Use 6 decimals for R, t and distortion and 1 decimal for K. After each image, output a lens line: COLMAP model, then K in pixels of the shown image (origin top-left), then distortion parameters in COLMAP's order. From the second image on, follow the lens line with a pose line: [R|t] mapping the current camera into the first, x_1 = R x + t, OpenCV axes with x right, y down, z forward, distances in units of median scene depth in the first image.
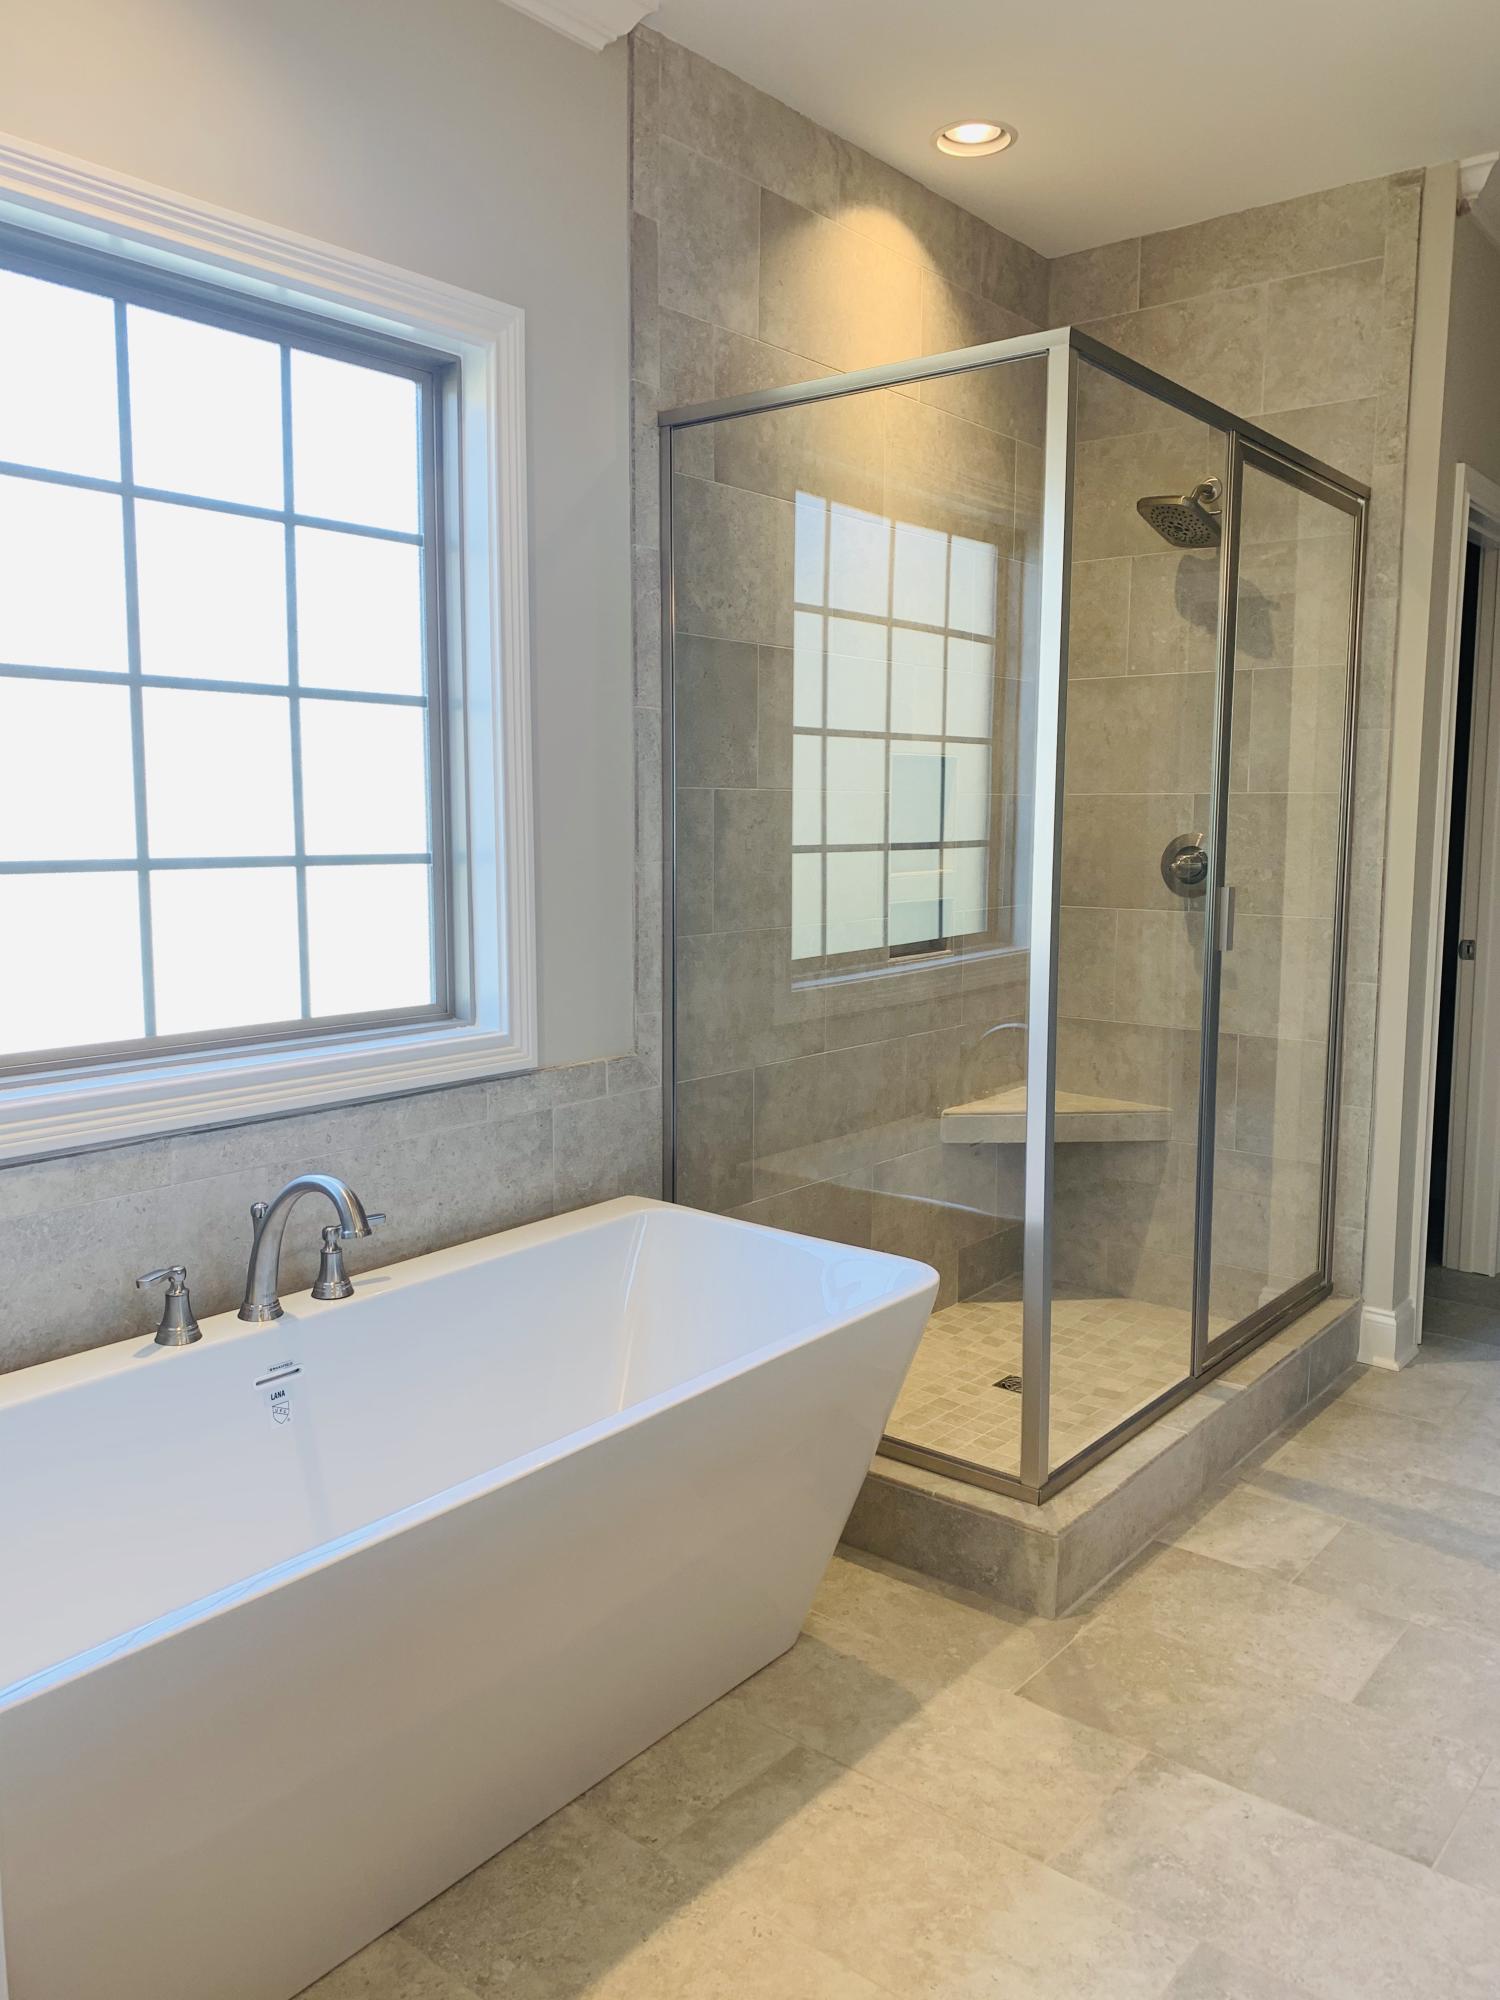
lens RADIAL K [[1536.0, 0, 761.6], [0, 1536.0, 990.8], [0, 0, 1]] dist [0.034802, -0.016953]
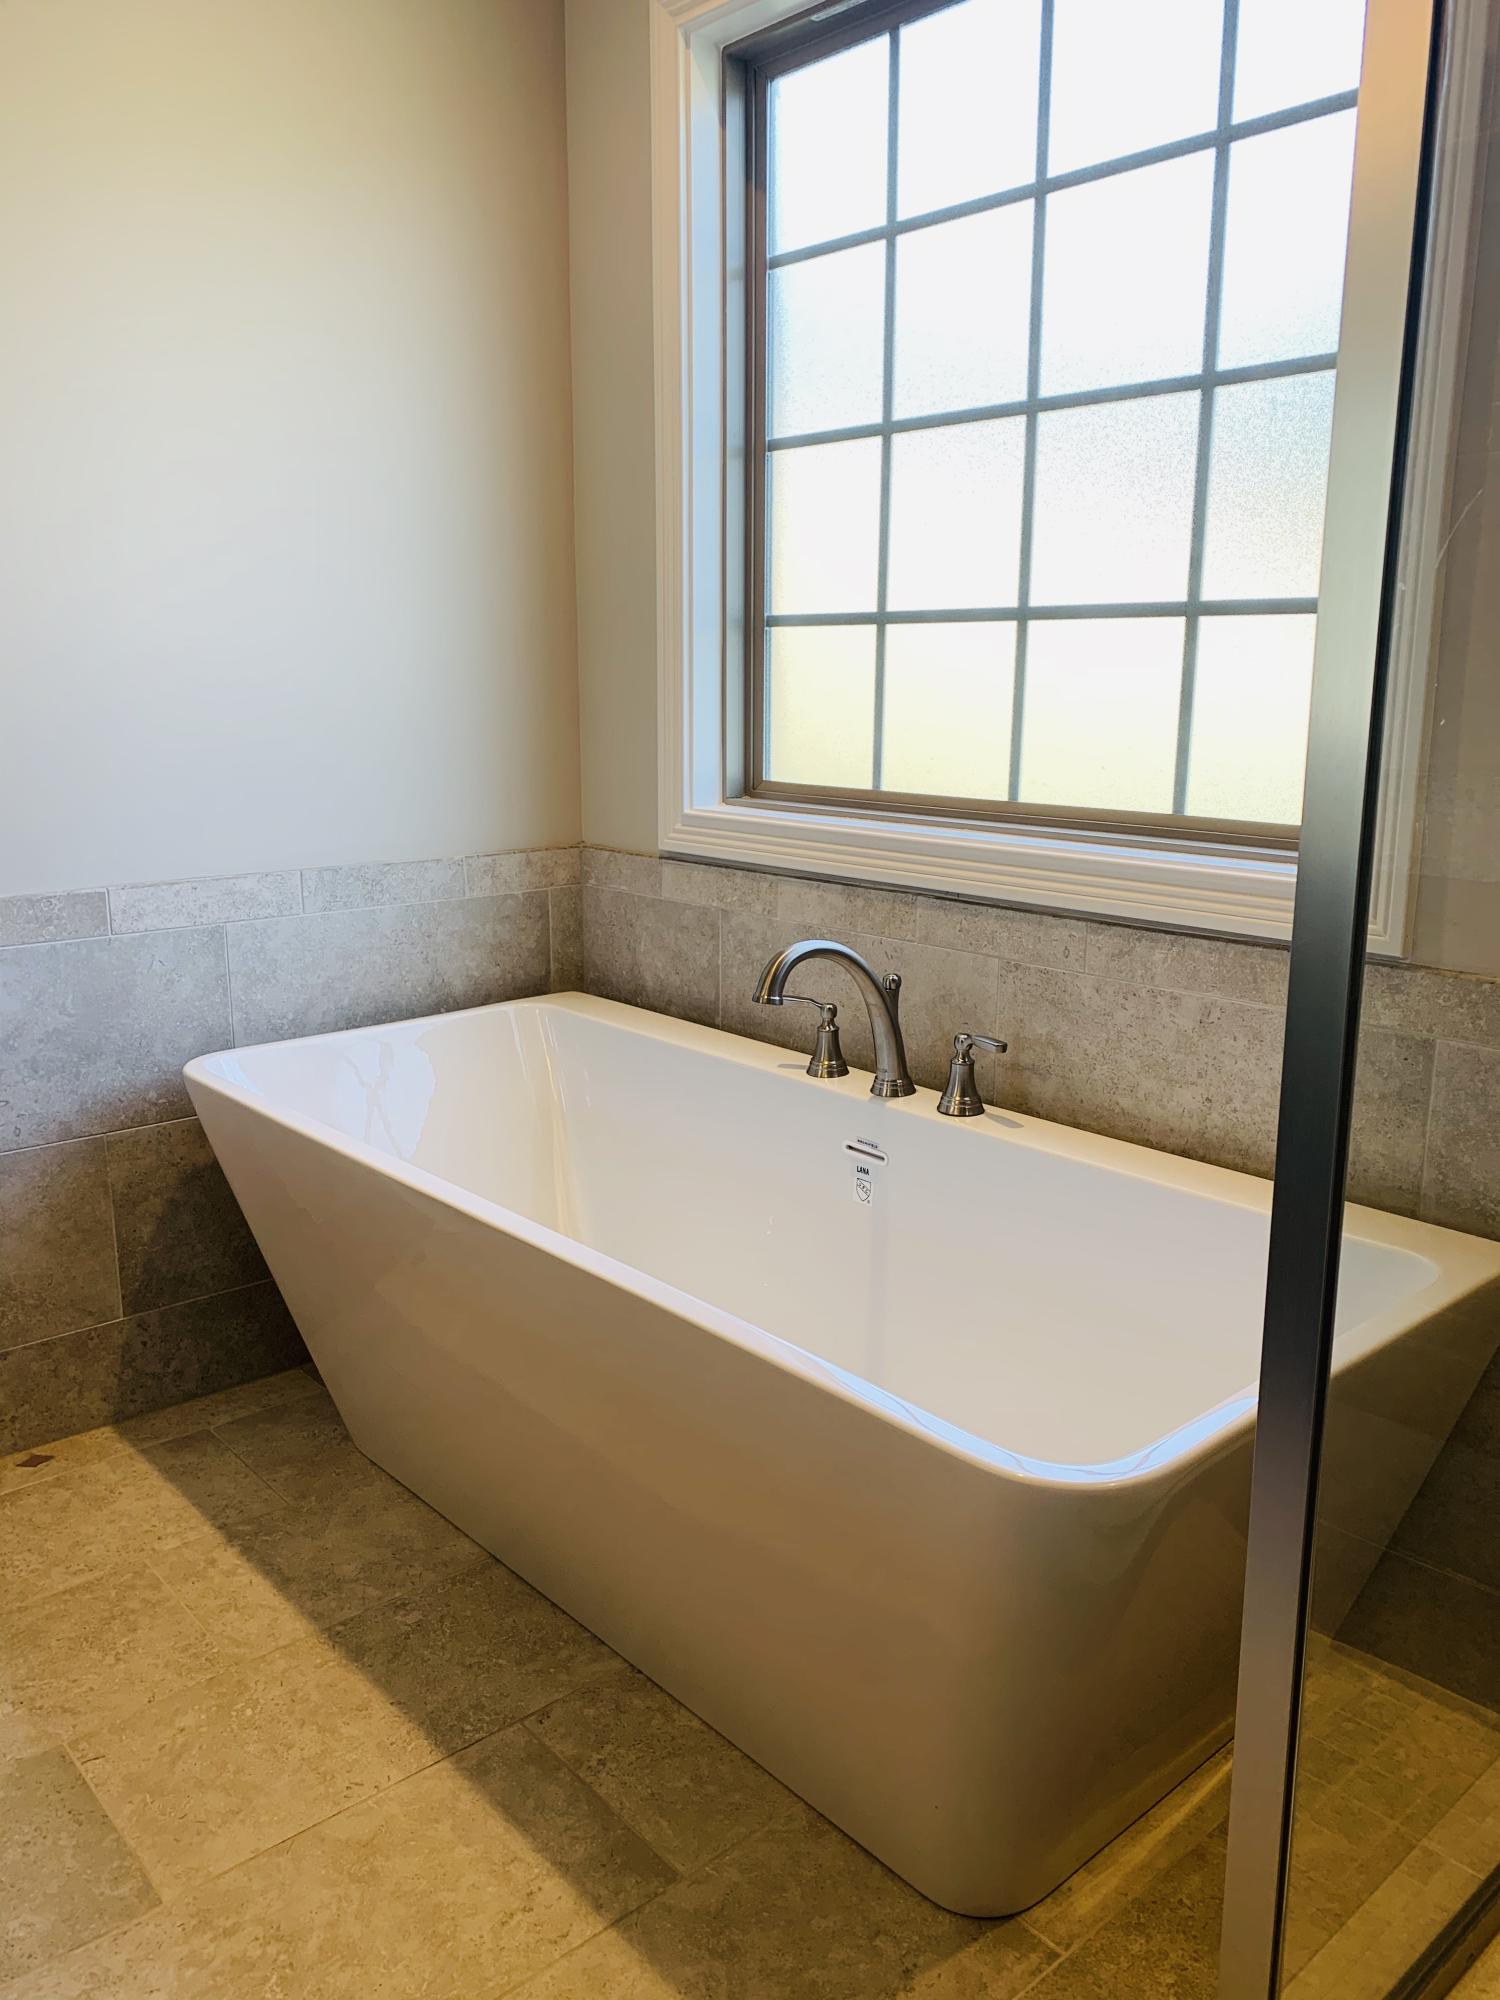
lens RADIAL K [[1536.0, 0, 737.0], [0, 1536.0, 978.2], [0, 0, 1]] dist [0.034802, -0.016953]
pose [[-0.175851, 0.195670, -0.964774, 0.417491], [-0.118425, 0.968724, 0.218056, -0.037420], [0.977268, 0.152599, -0.147179, 0.730554]]
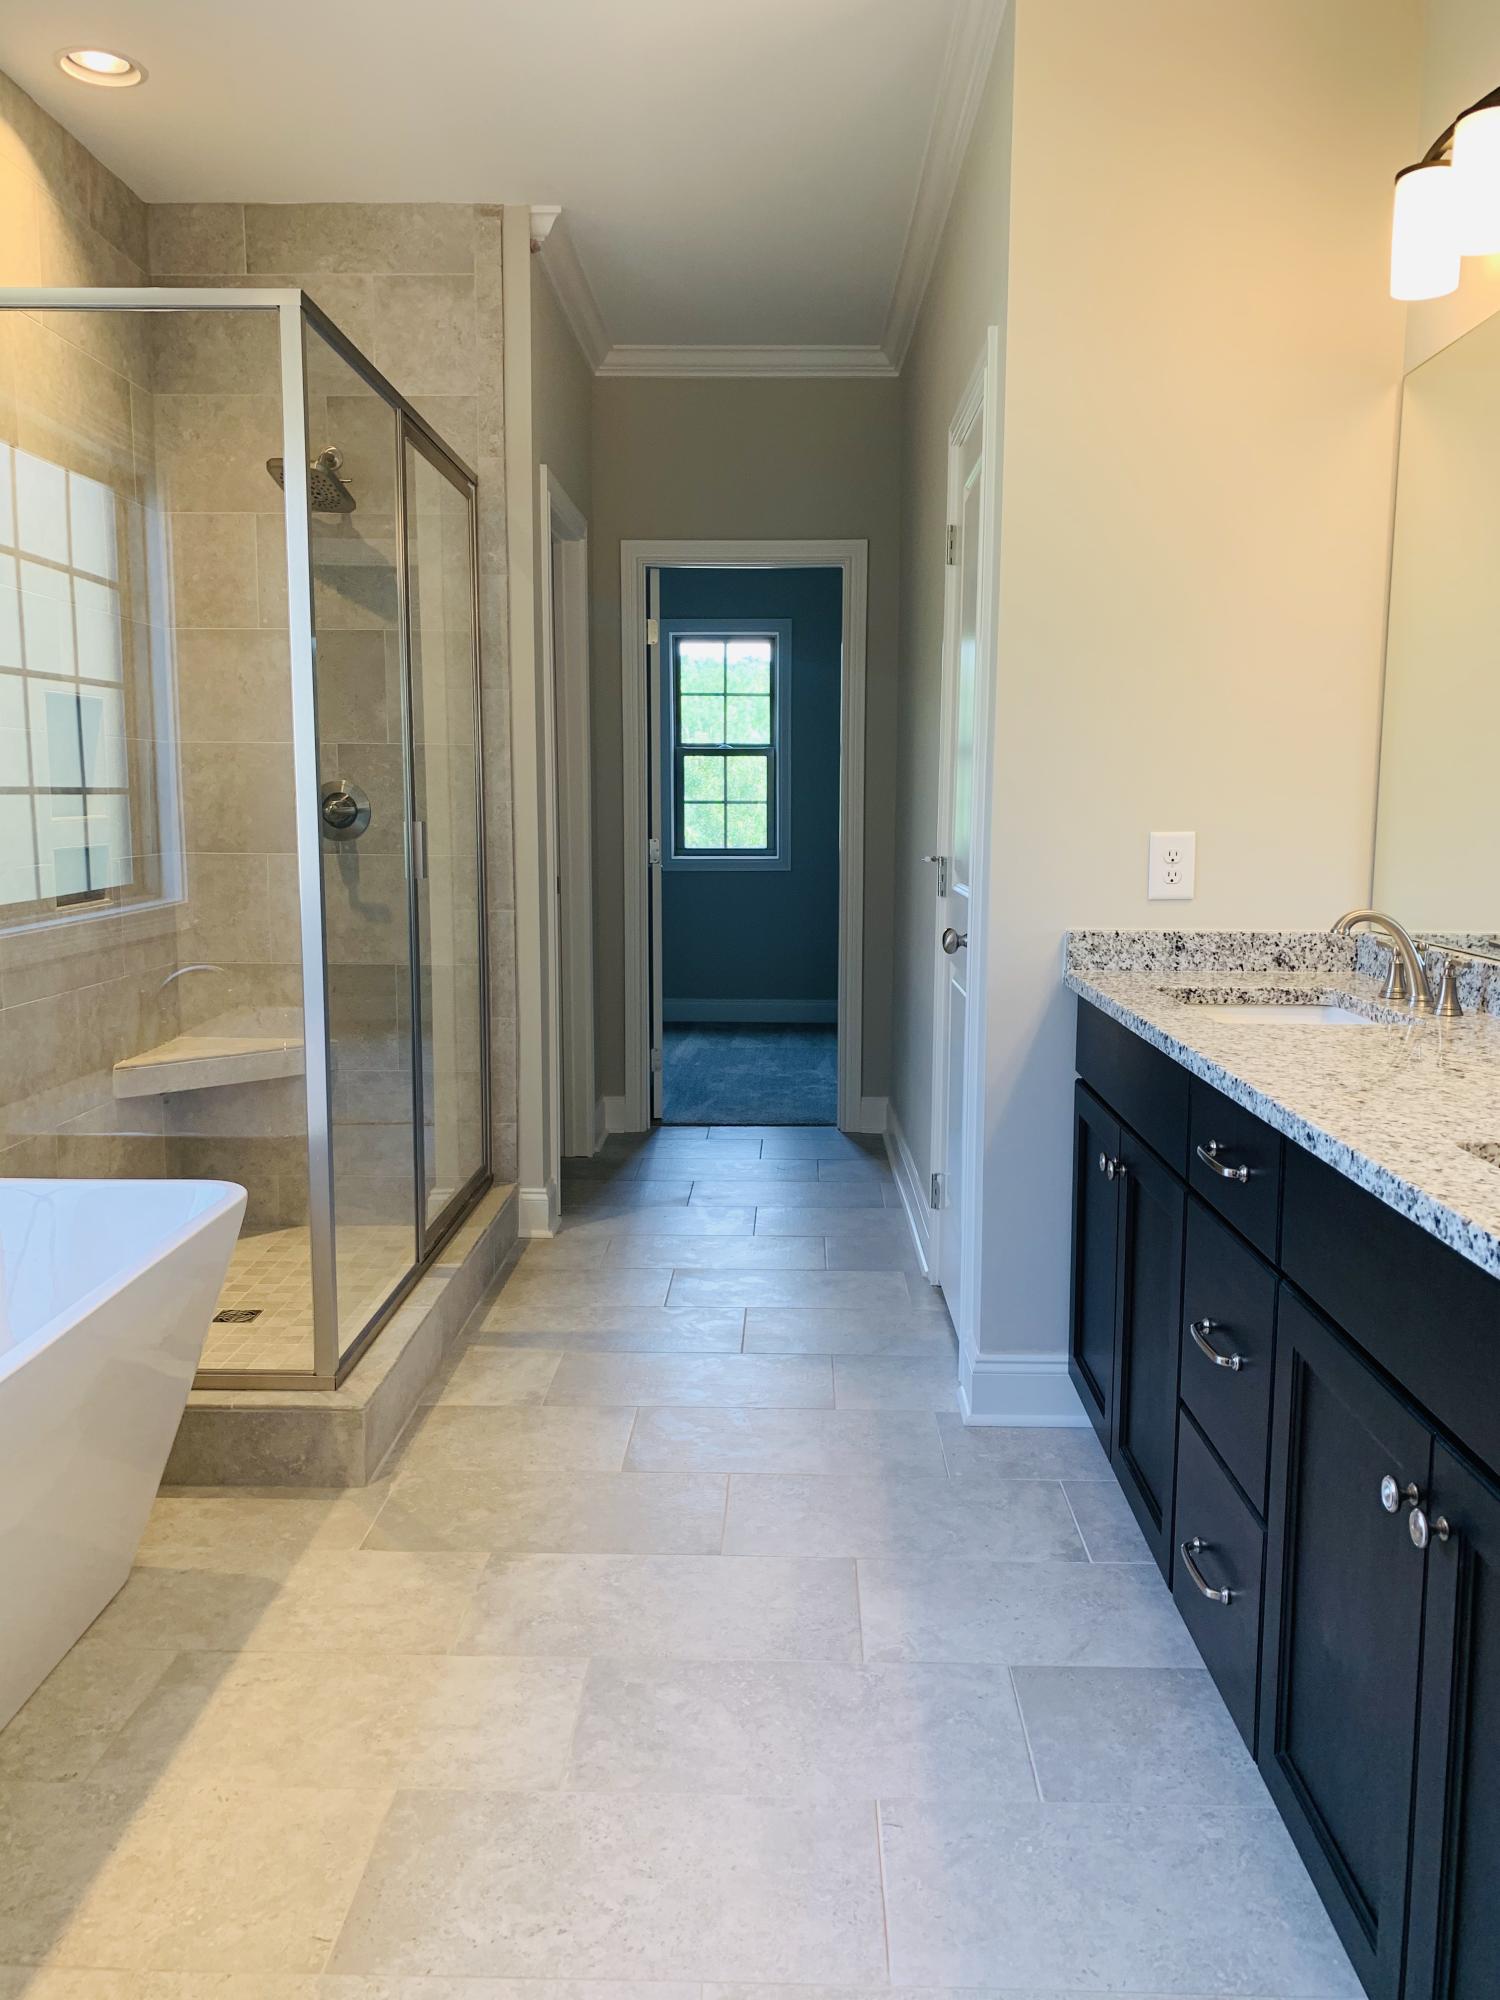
lens RADIAL K [[1536.0, 0, 743.3], [0, 1536.0, 991.0], [0, 0, 1]] dist [0.034802, -0.016953]
pose [[0.799276, -0.079339, 0.595704, -0.173230], [0.071733, 0.996756, 0.036505, 0.029601], [-0.596668, 0.013554, 0.802374, -0.031323]]
